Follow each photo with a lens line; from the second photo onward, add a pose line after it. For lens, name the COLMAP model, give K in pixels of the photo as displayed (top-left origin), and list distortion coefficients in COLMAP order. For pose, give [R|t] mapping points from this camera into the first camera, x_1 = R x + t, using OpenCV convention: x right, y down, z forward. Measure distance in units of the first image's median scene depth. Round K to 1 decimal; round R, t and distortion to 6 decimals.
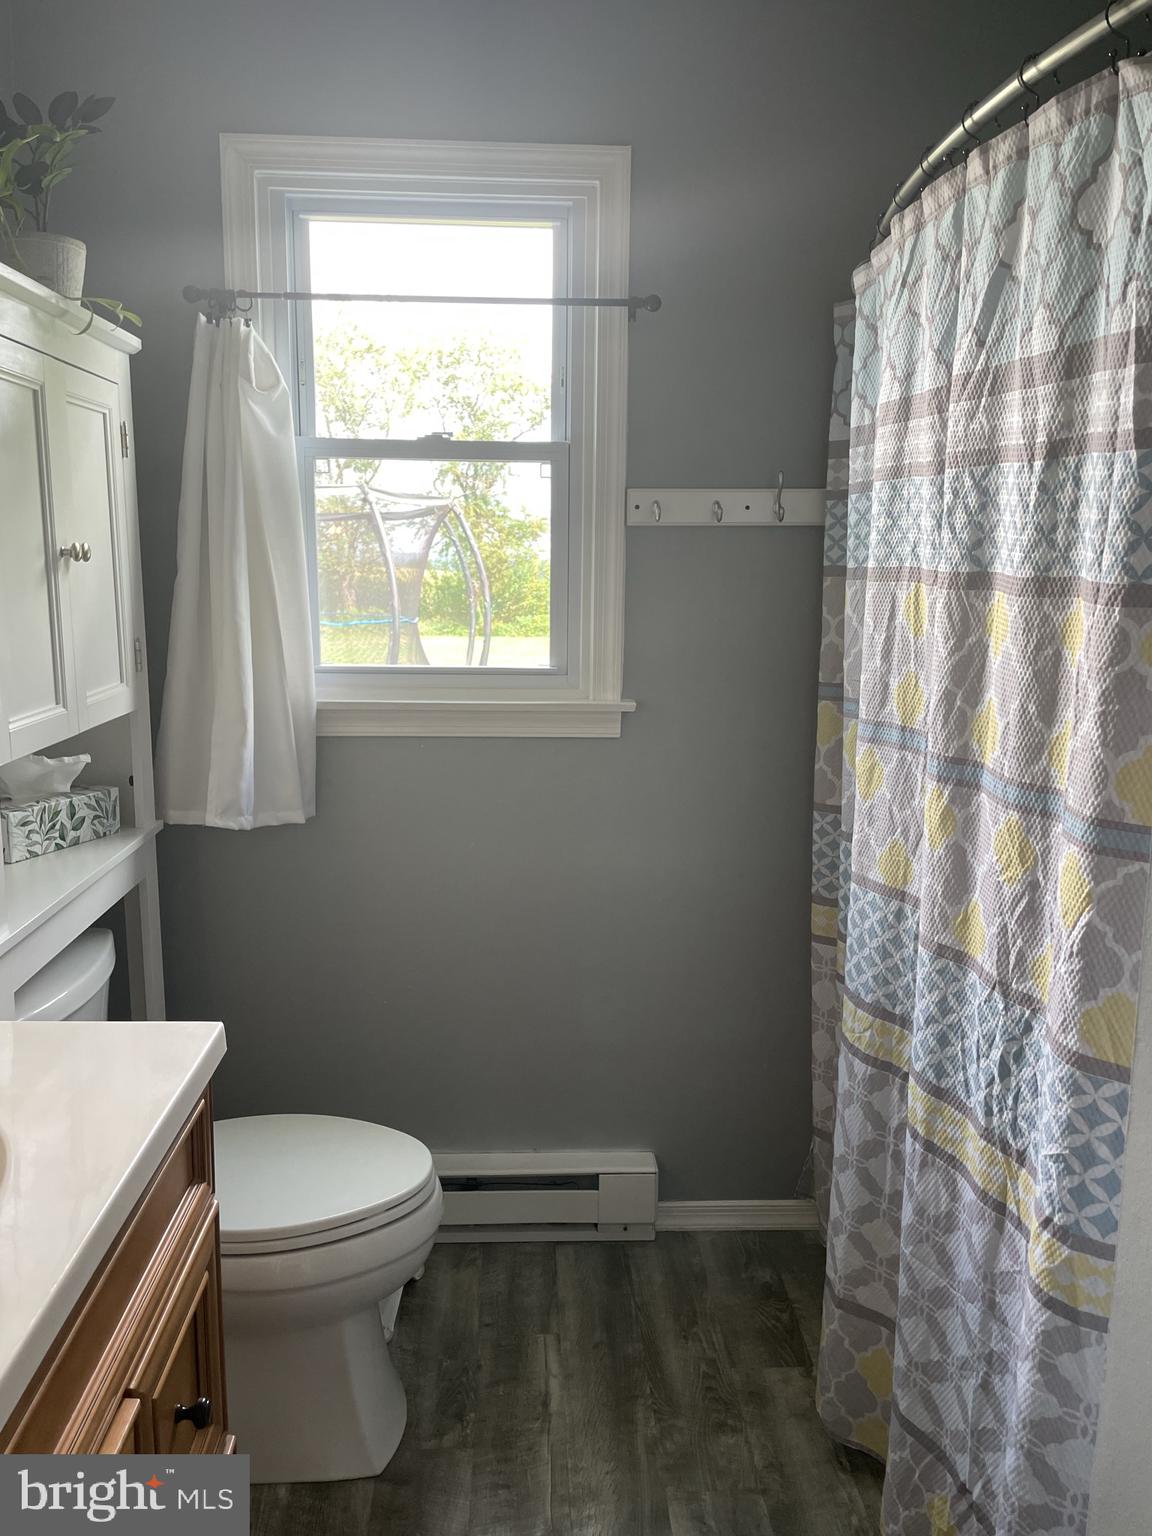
lens RADIAL K [[1166.8, 0, 572.7], [0, 1166.8, 757.2], [0, 0, 1]] dist [0.092010, -0.134884]
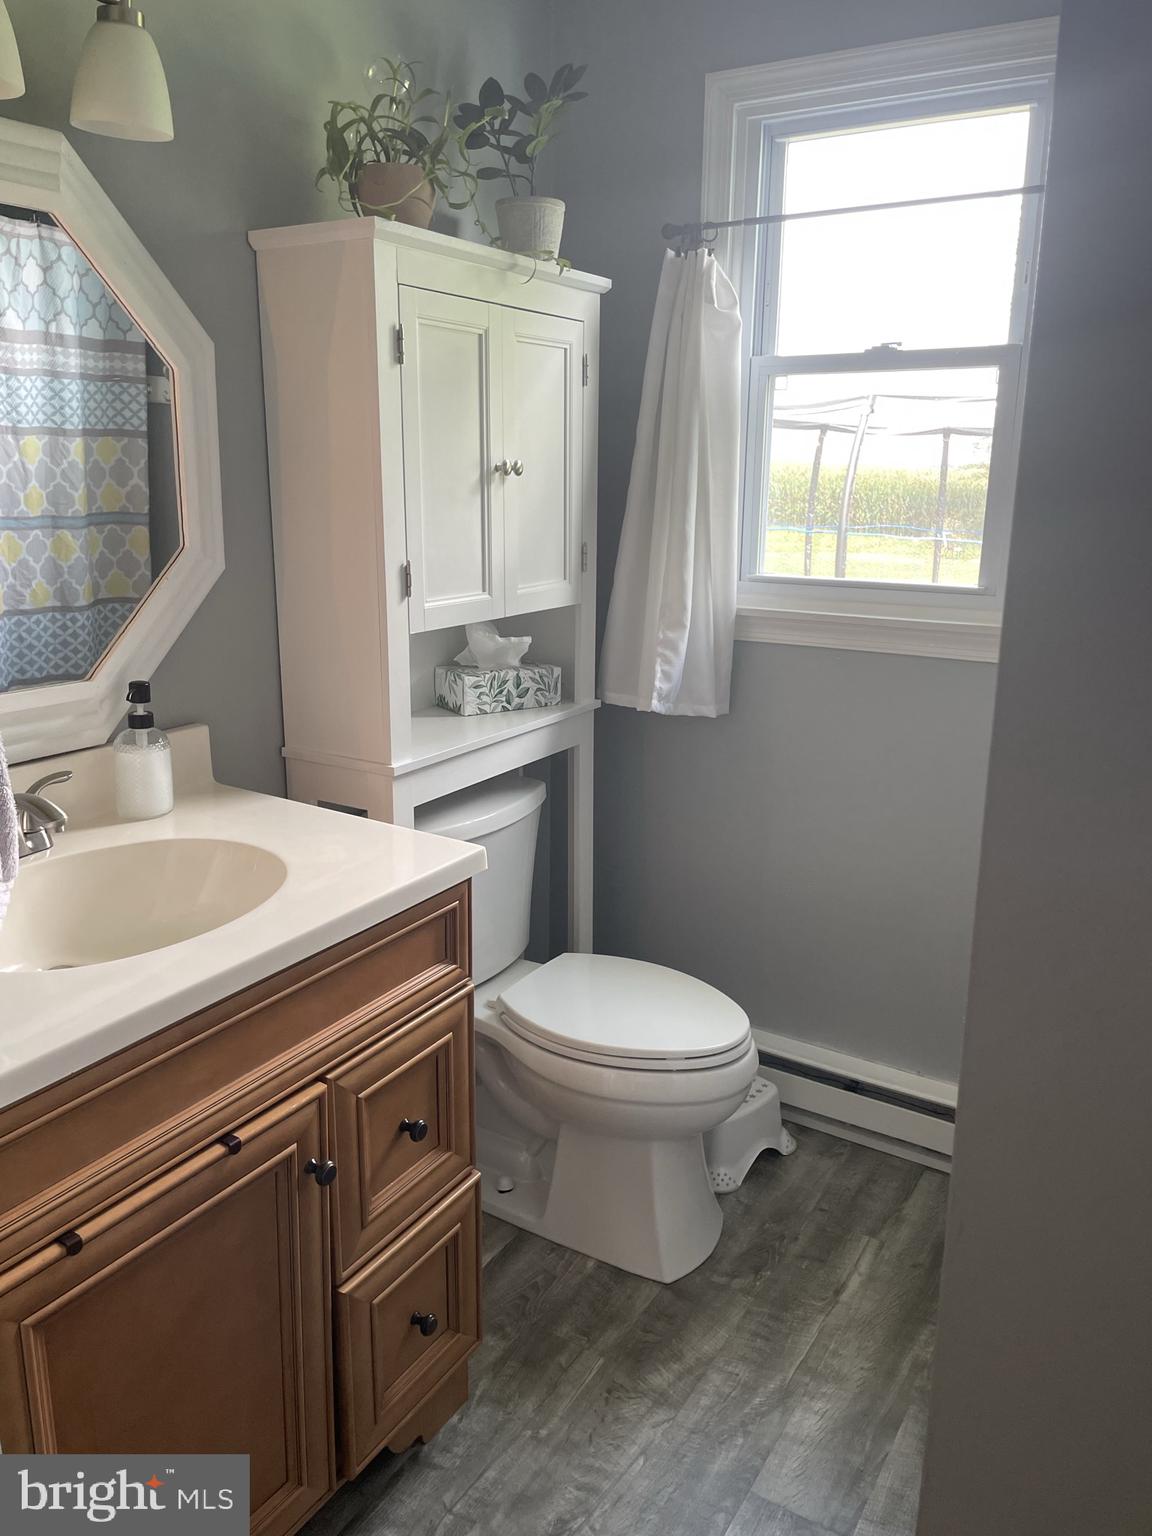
lens RADIAL K [[1166.8, 0, 580.2], [0, 1166.8, 766.3], [0, 0, 1]] dist [0.092010, -0.134884]
pose [[0.819623, 0.139641, -0.555624, 0.311302], [-0.098771, 0.989760, 0.103049, 0.000646], [0.564324, -0.029582, 0.825023, 0.021972]]
